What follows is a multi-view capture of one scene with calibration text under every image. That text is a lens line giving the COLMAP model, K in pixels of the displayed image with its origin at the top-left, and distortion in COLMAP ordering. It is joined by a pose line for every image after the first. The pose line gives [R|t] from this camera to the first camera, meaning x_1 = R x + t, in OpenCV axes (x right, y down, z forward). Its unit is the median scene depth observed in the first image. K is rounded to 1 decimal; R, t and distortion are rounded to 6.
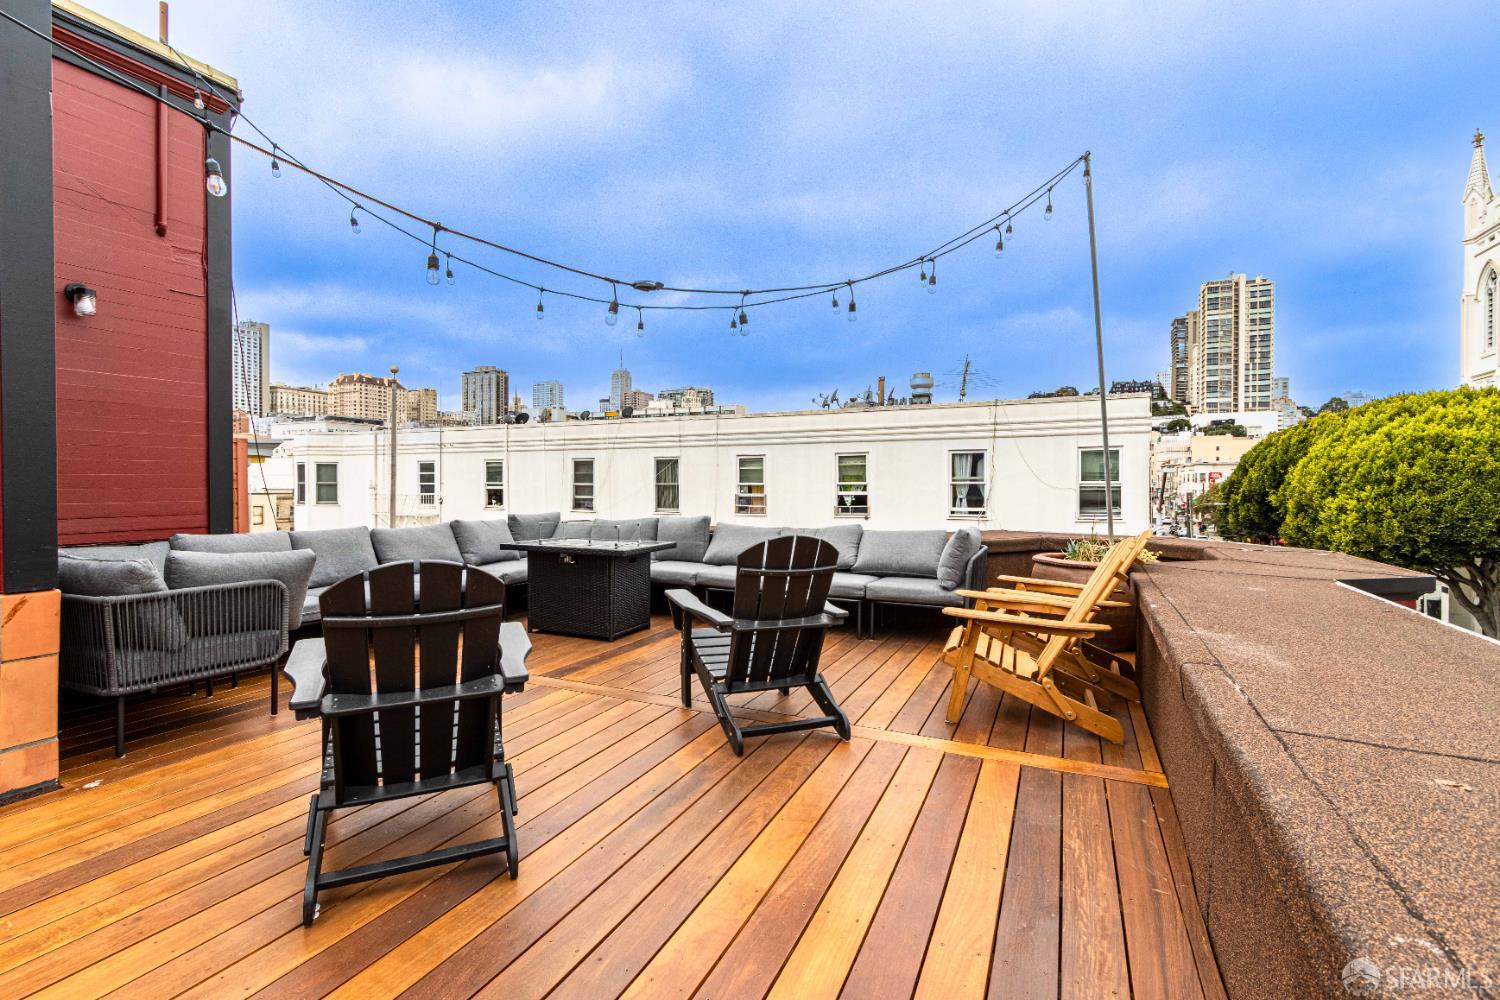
lens RADIAL K [[693.1, 0, 727.3], [0, 693.1, 490.3], [0, 0, 1]] dist [0.000227, -0.000480]
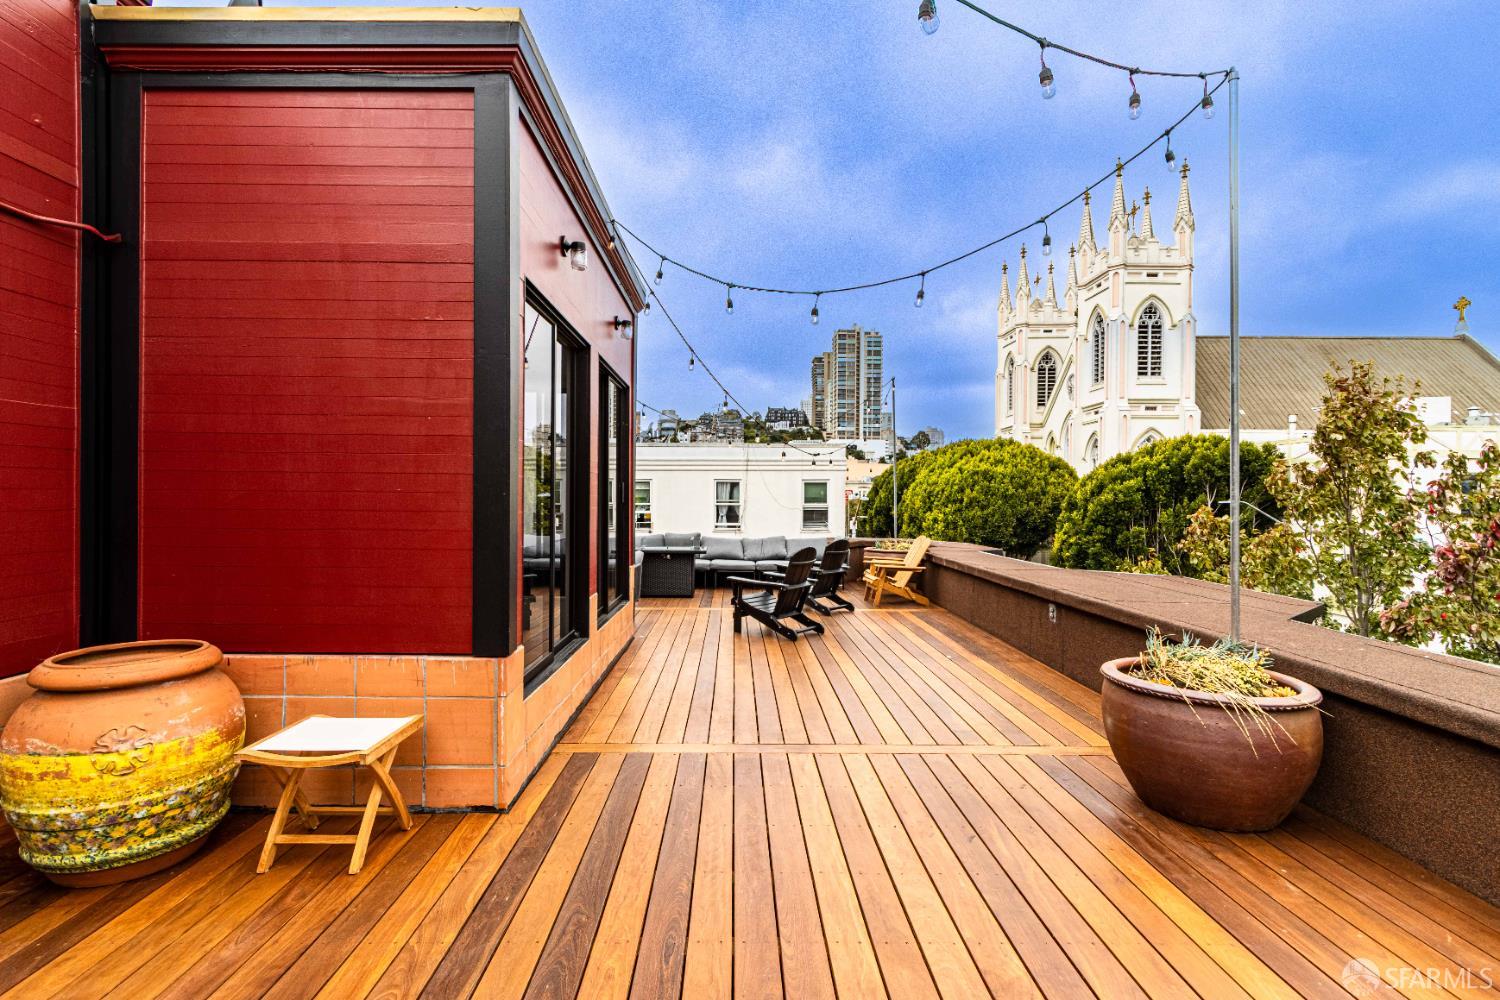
lens RADIAL K [[701.9, 0, 736.5], [0, 701.9, 500.5], [0, 0, 1]] dist [0.003617, 0.000246]
pose [[0.894549, 0.004218, 0.446950, -0.198584], [-0.002675, 0.999988, -0.004084, -0.010231], [-0.446962, 0.002458, 0.894549, -0.173173]]
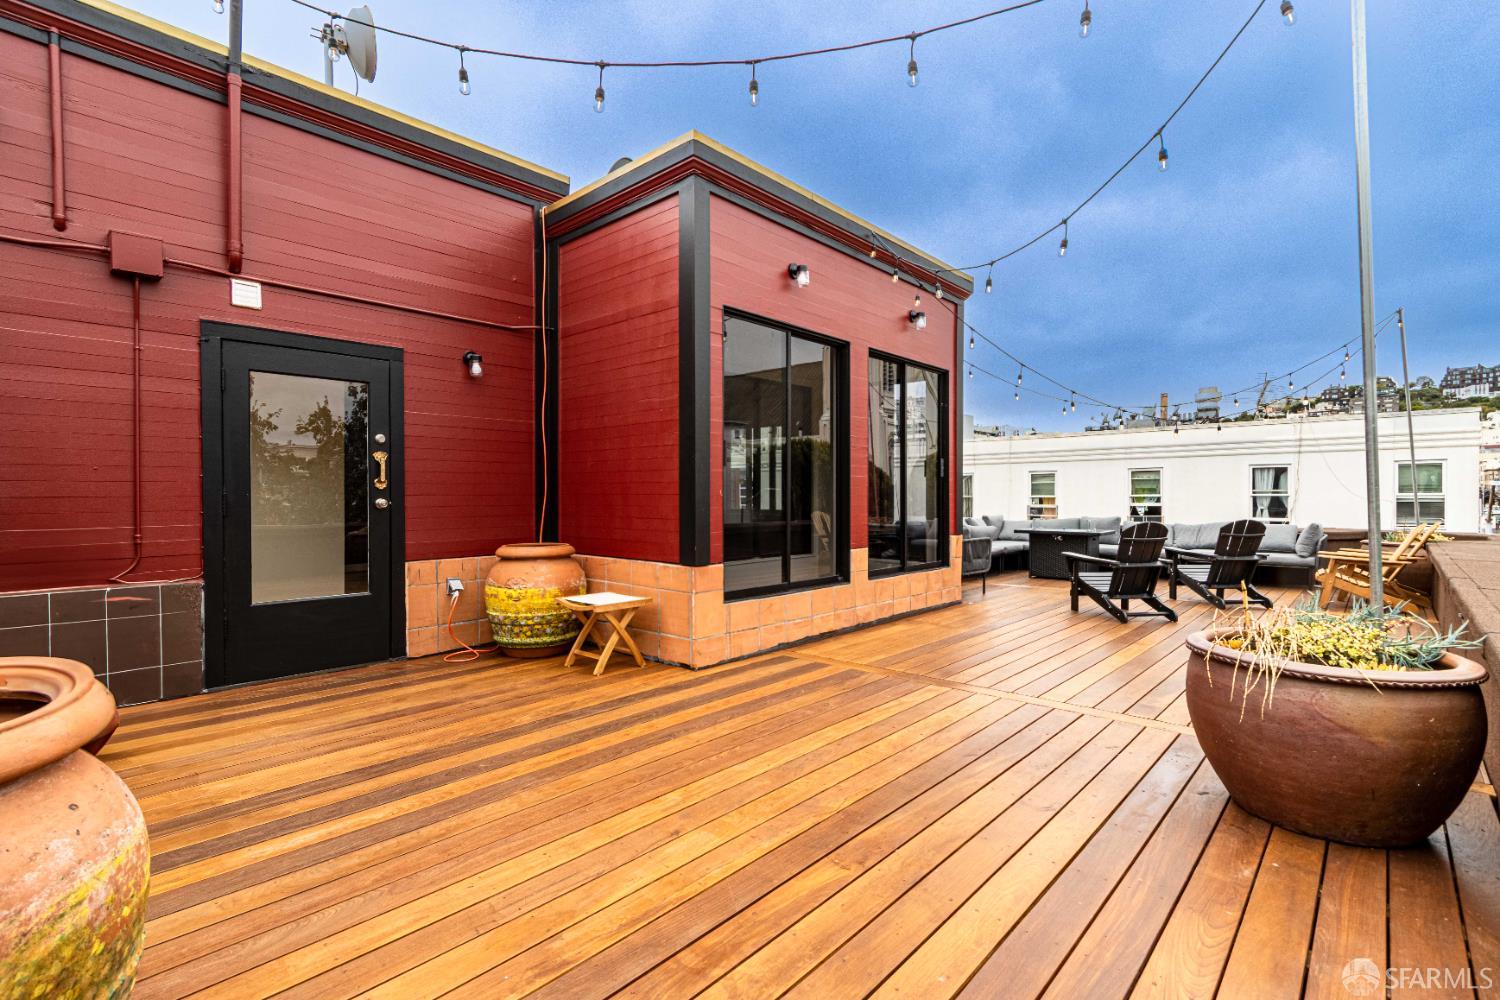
lens RADIAL K [[696.0, 0, 752.9], [0, 696.0, 499.7], [0, 0, 1]] dist [0.001462, -0.000105]
pose [[0.962405, -0.000841, -0.271616, -0.110799], [-0.000150, 0.999993, -0.003628, 0.000733], [0.271617, 0.003533, 0.962399, -0.218056]]
